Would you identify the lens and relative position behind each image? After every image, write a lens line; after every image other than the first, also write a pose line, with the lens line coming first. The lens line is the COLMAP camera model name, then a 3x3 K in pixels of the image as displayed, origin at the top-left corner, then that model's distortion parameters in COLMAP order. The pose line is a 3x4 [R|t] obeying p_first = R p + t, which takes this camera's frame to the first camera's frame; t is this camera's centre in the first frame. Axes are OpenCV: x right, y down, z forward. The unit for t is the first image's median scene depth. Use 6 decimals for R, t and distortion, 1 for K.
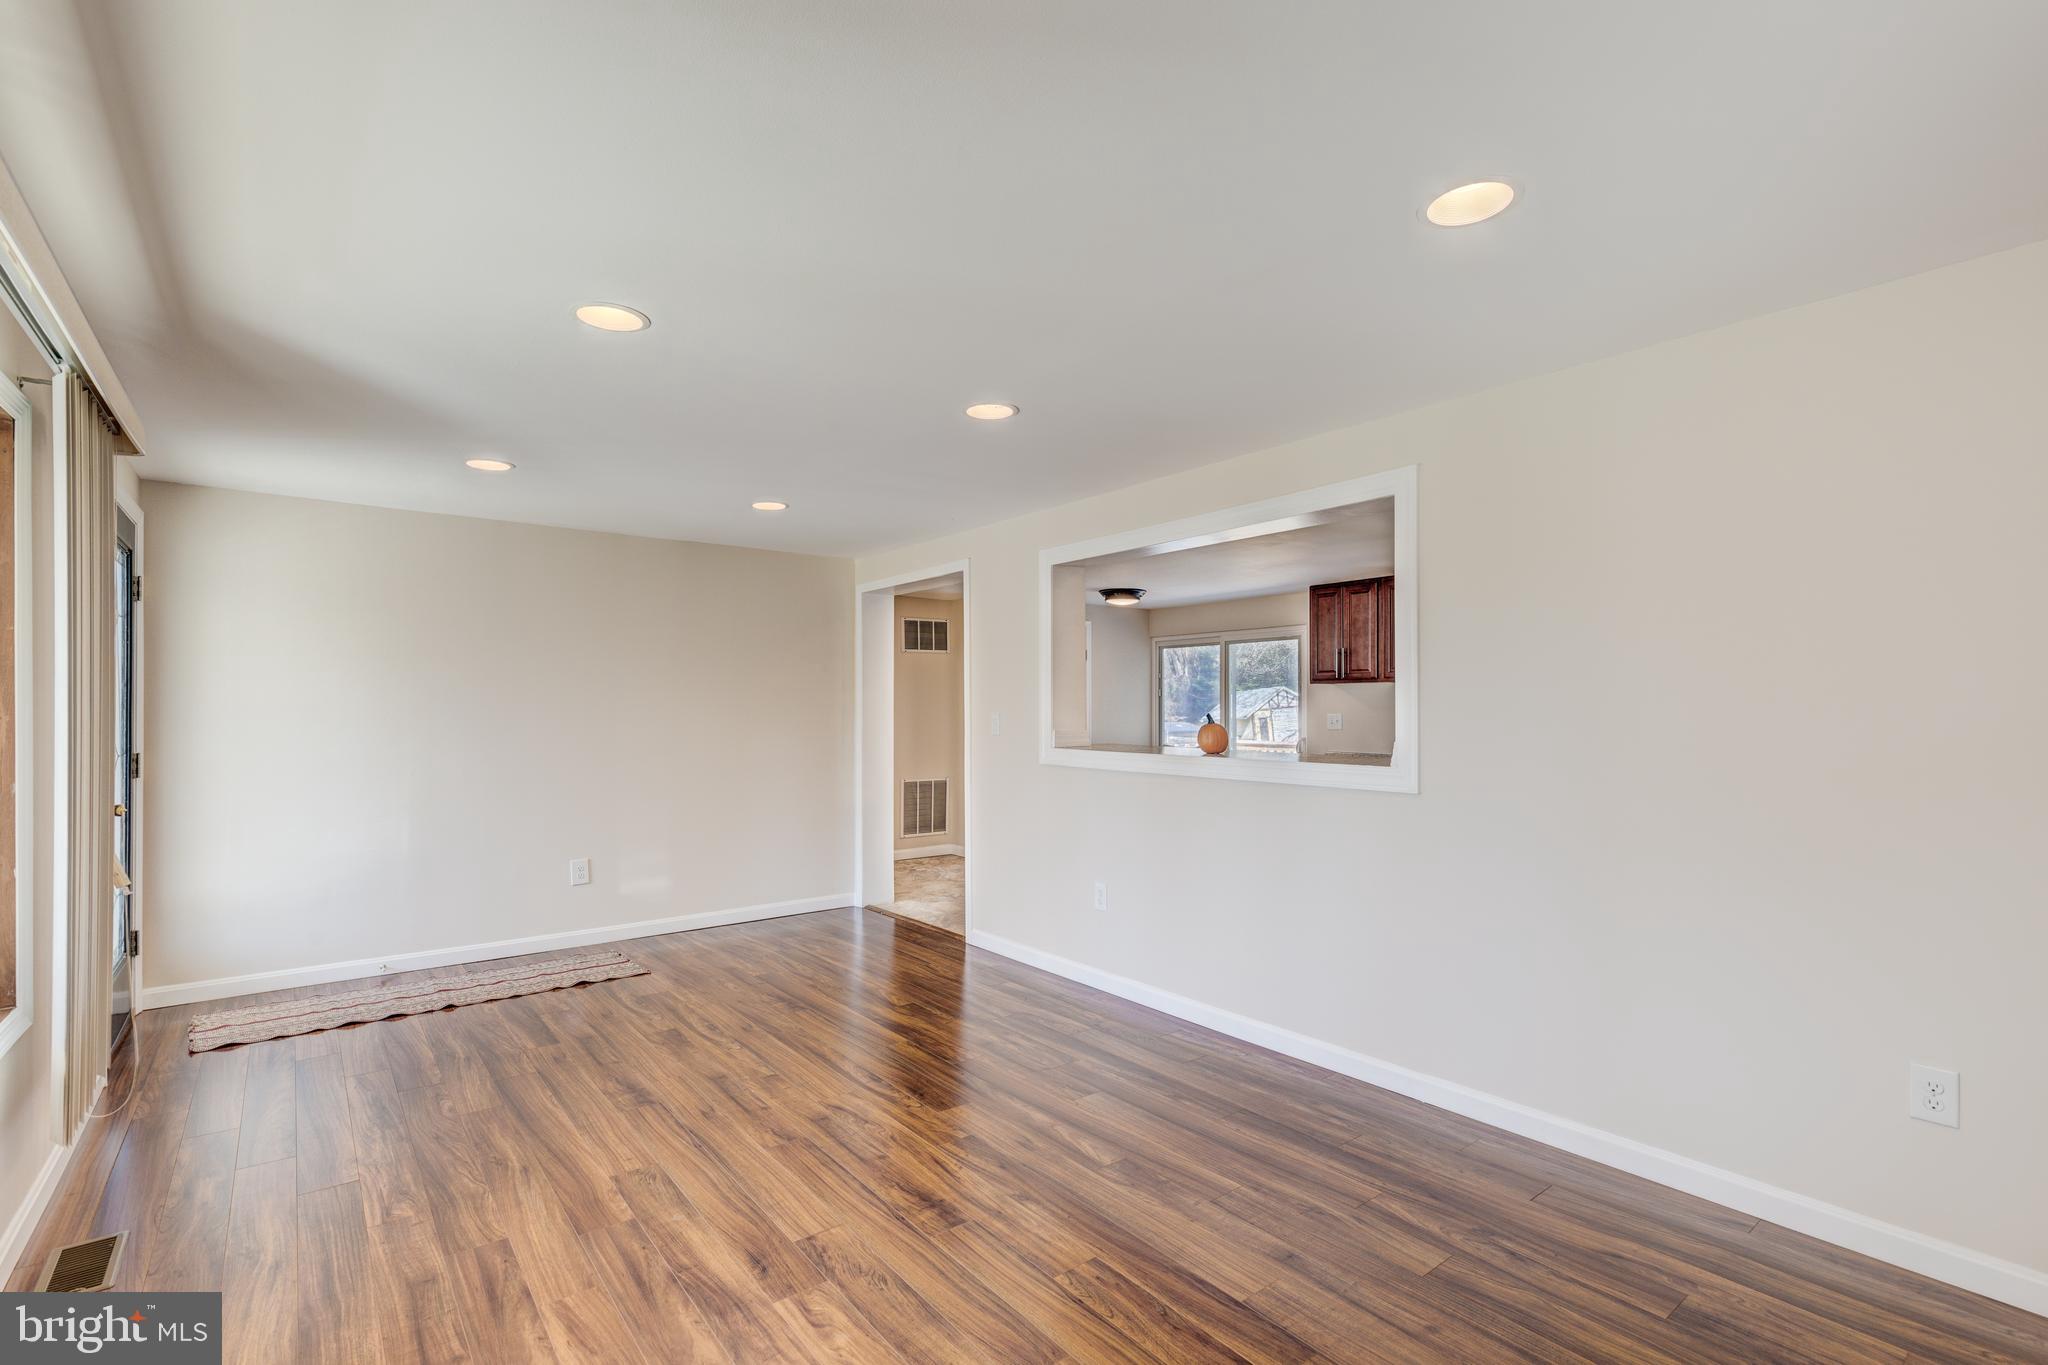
lens RADIAL K [[935.6, 0, 1020.3], [0, 935.6, 698.6], [0, 0, 1]] dist [0.005748, -0.002202]
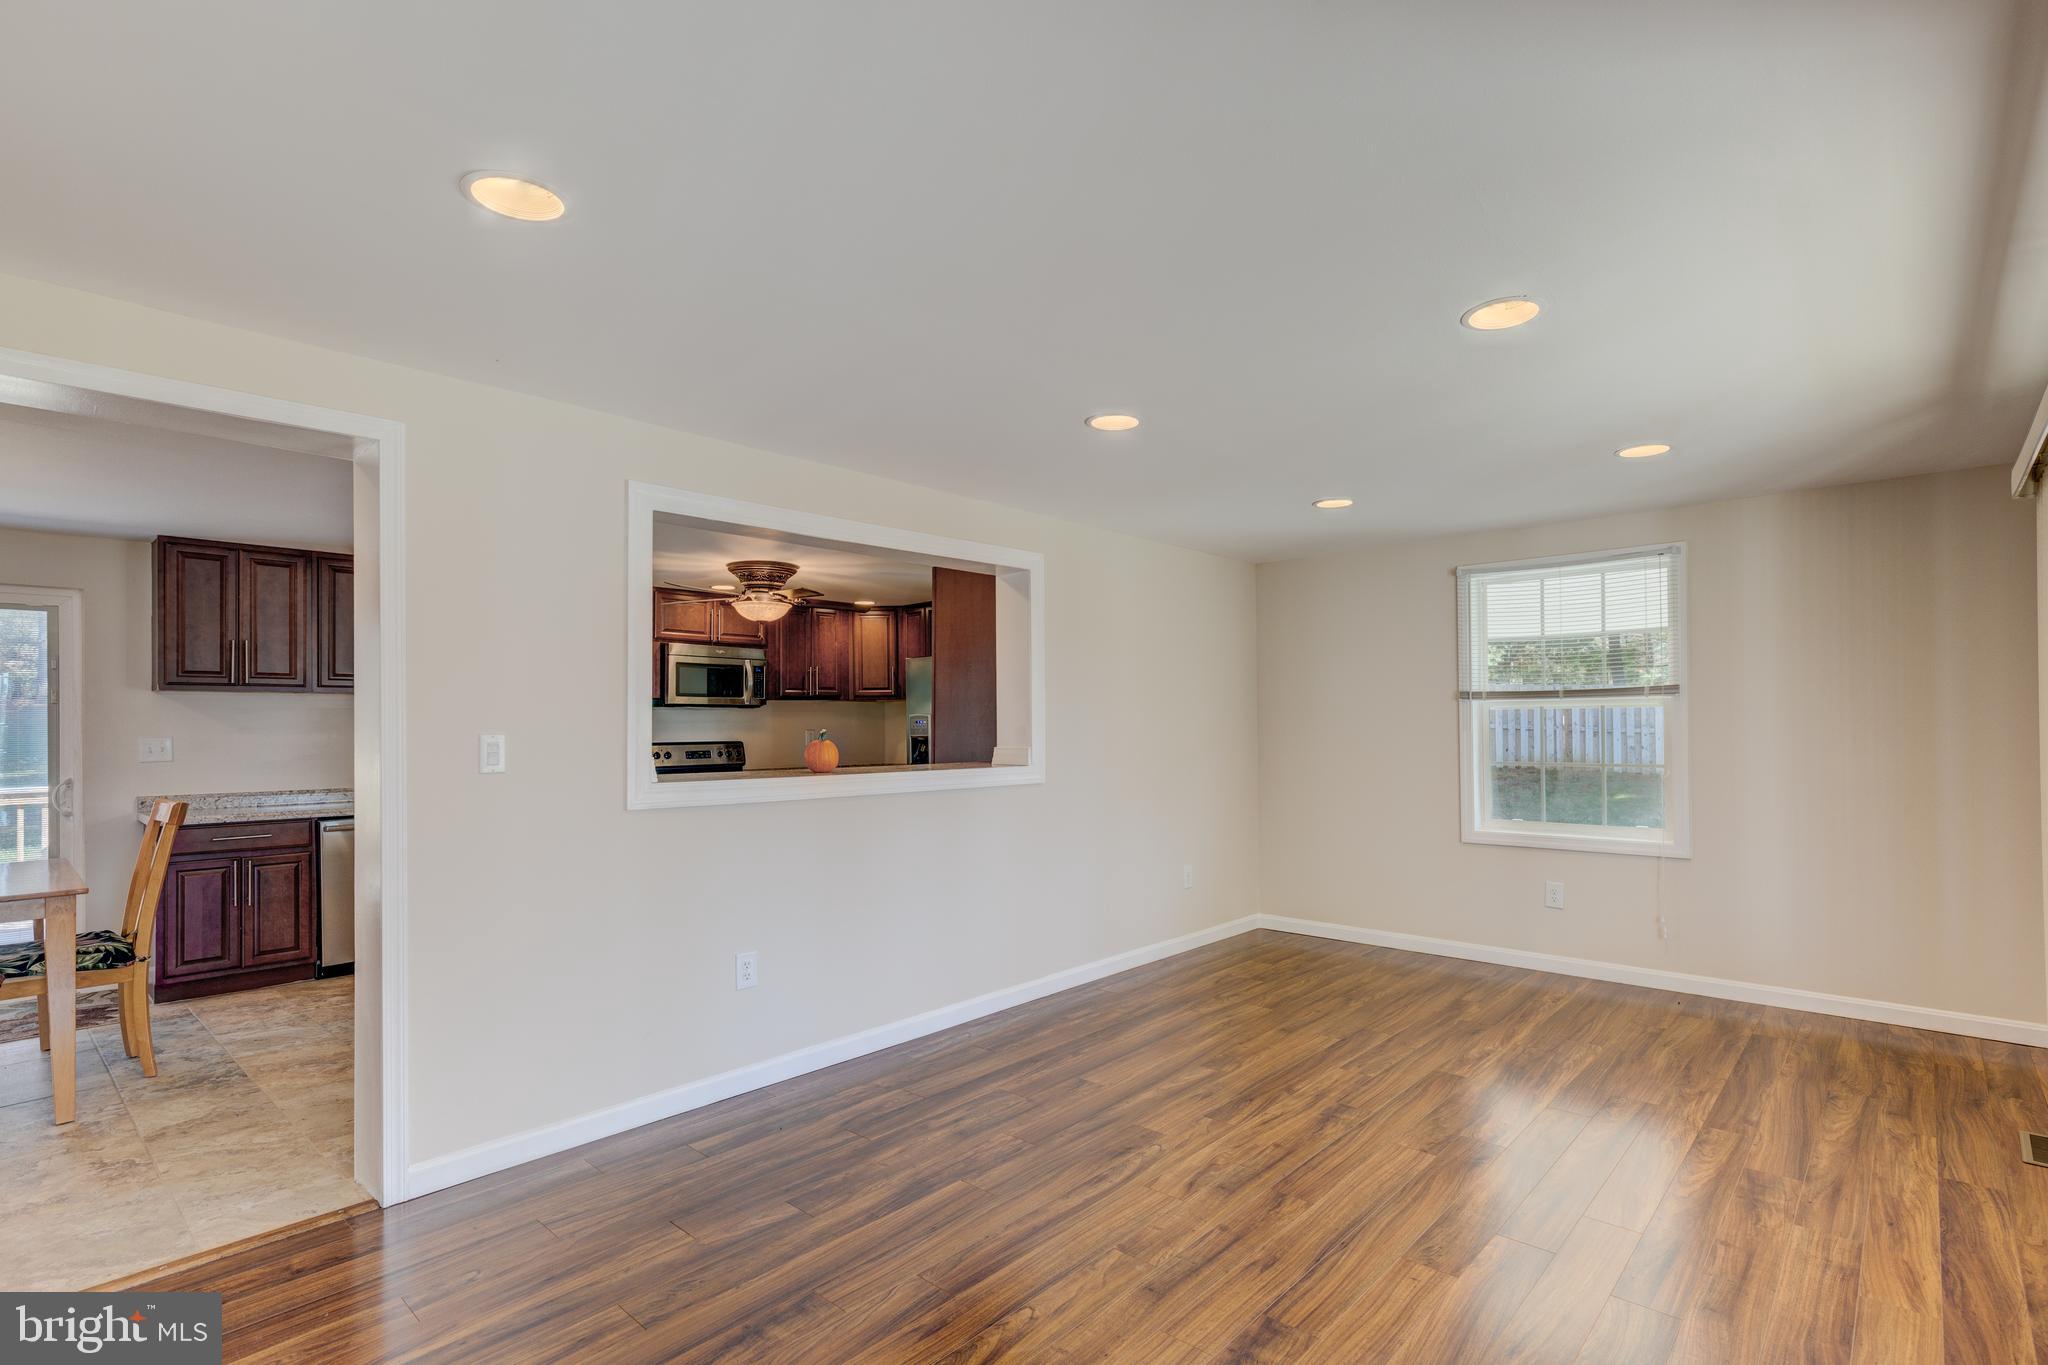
lens RADIAL K [[935.6, 0, 1045.7], [0, 935.6, 720.4], [0, 0, 1]] dist [0.005748, -0.002202]
pose [[-0.155781, 0.004883, 0.987780, -1.019534], [-0.003742, 0.999978, -0.005534, 0.014478], [-0.987785, -0.004558, -0.155759, 1.258626]]
